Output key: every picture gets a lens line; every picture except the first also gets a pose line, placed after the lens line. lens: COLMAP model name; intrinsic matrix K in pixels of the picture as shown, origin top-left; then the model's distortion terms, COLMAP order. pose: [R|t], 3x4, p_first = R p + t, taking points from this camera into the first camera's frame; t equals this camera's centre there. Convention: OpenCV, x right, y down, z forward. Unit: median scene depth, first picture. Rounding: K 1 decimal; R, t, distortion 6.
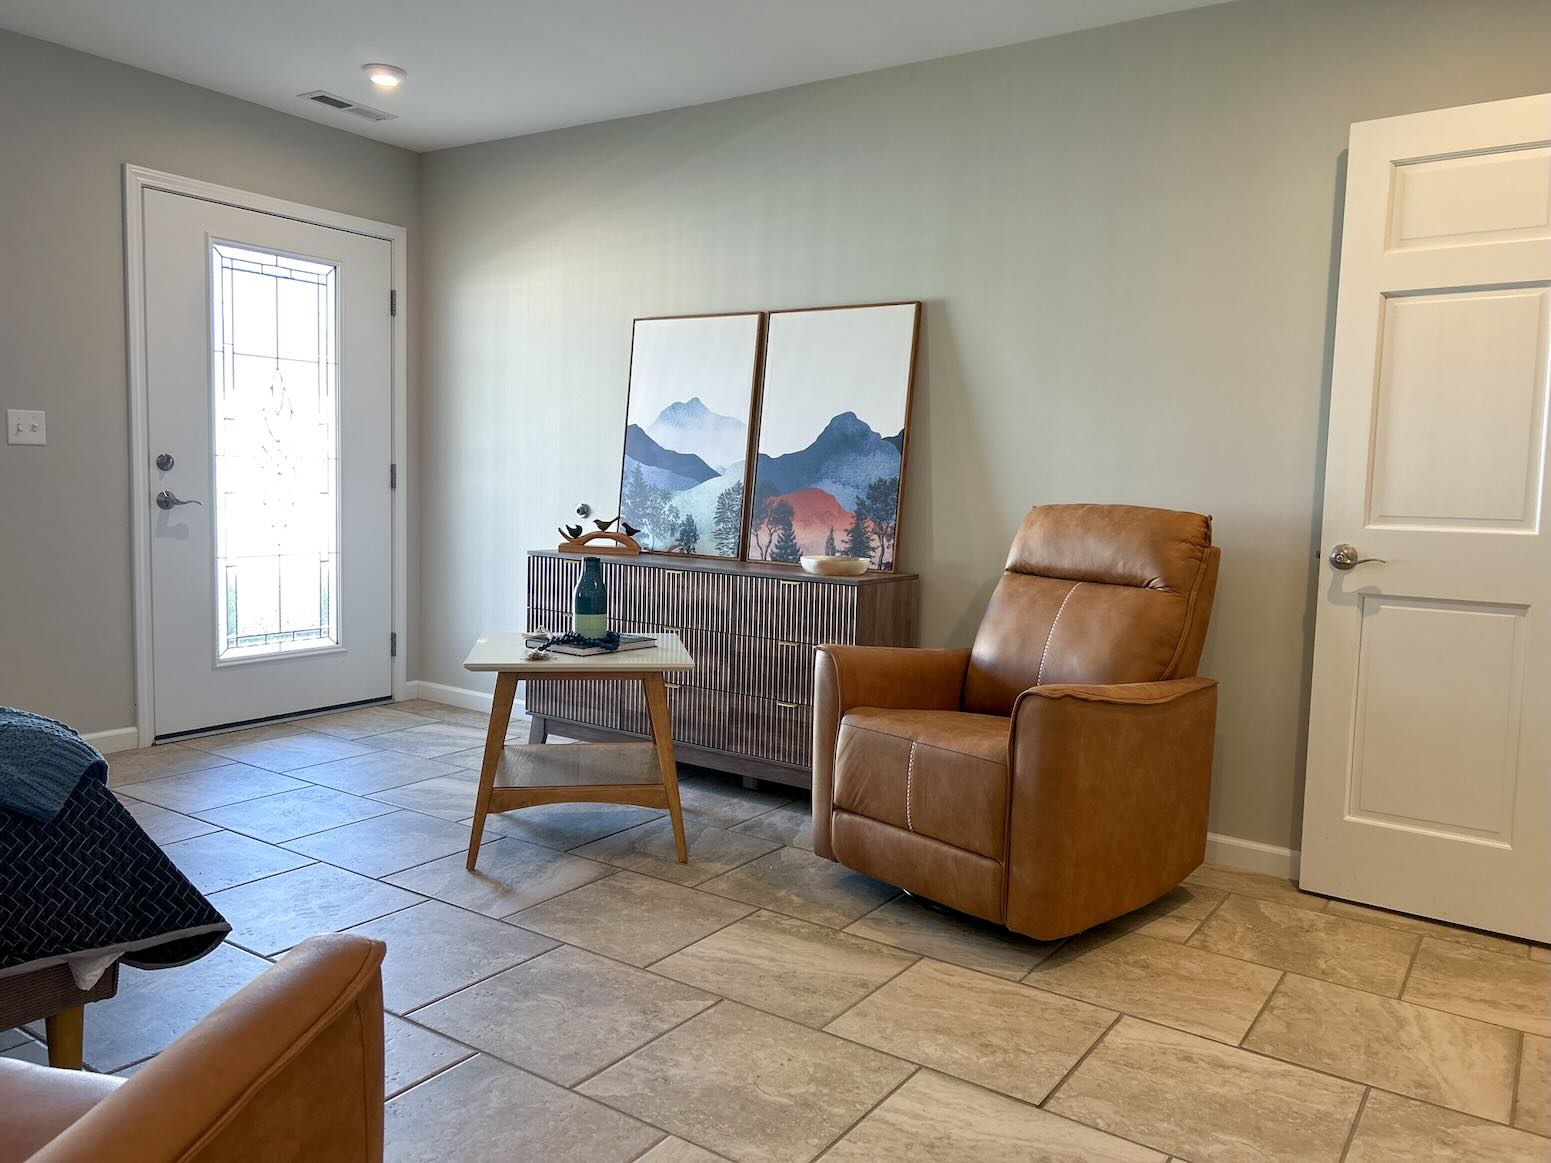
lens RADIAL K [[1173.5, 0, 775.5], [0, 1173.5, 581.5], [0, 0, 1]] dist [0.041103, -0.000081]
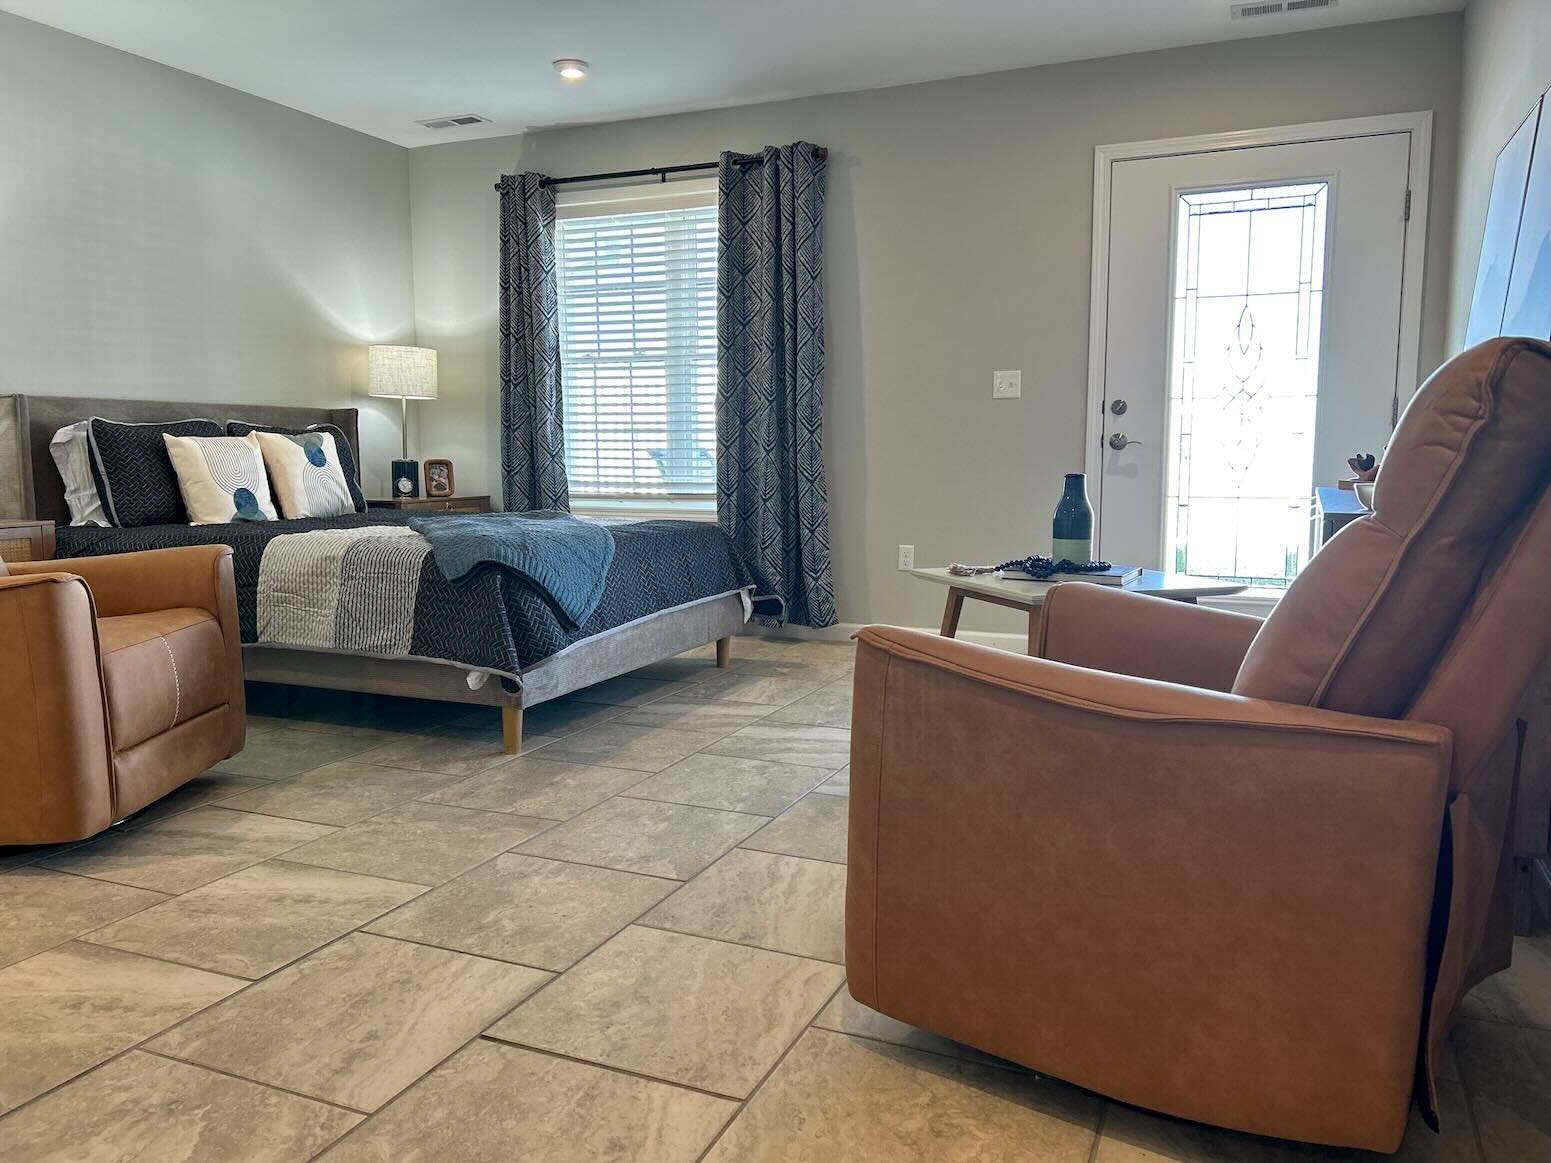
lens RADIAL K [[1165.4, 0, 775.5], [0, 1165.4, 581.5], [0, 0, 1]] dist [0.060601, -0.066315]
pose [[0.184464, 0.083505, -0.979285, 0.665040], [-0.086926, 0.993866, 0.068374, 0.019030], [0.978988, 0.072513, 0.190591, 0.626792]]
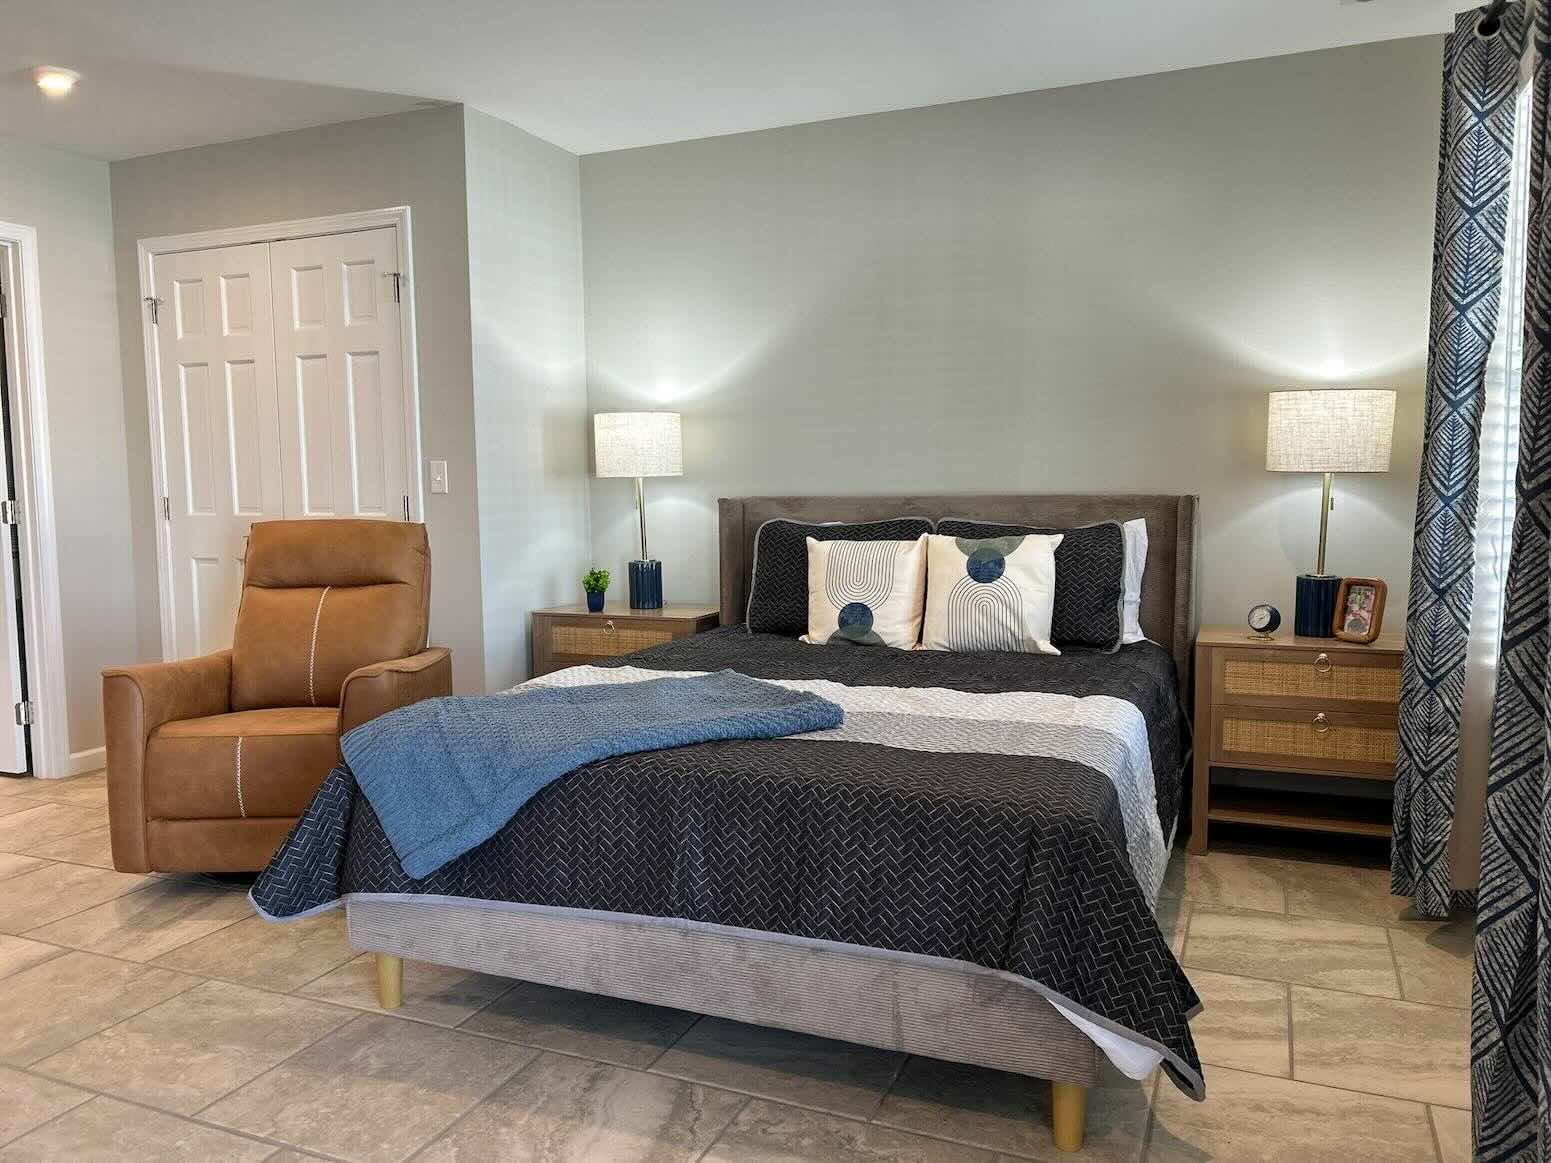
lens RADIAL K [[1165.4, 0, 775.5], [0, 1165.4, 581.5], [0, 0, 1]] dist [0.060601, -0.066315]
pose [[-0.981775, -0.006581, -0.189931, -0.418205], [-0.039529, 0.984614, 0.170215, -0.140879], [0.185888, 0.174621, -0.966930, 1.307952]]
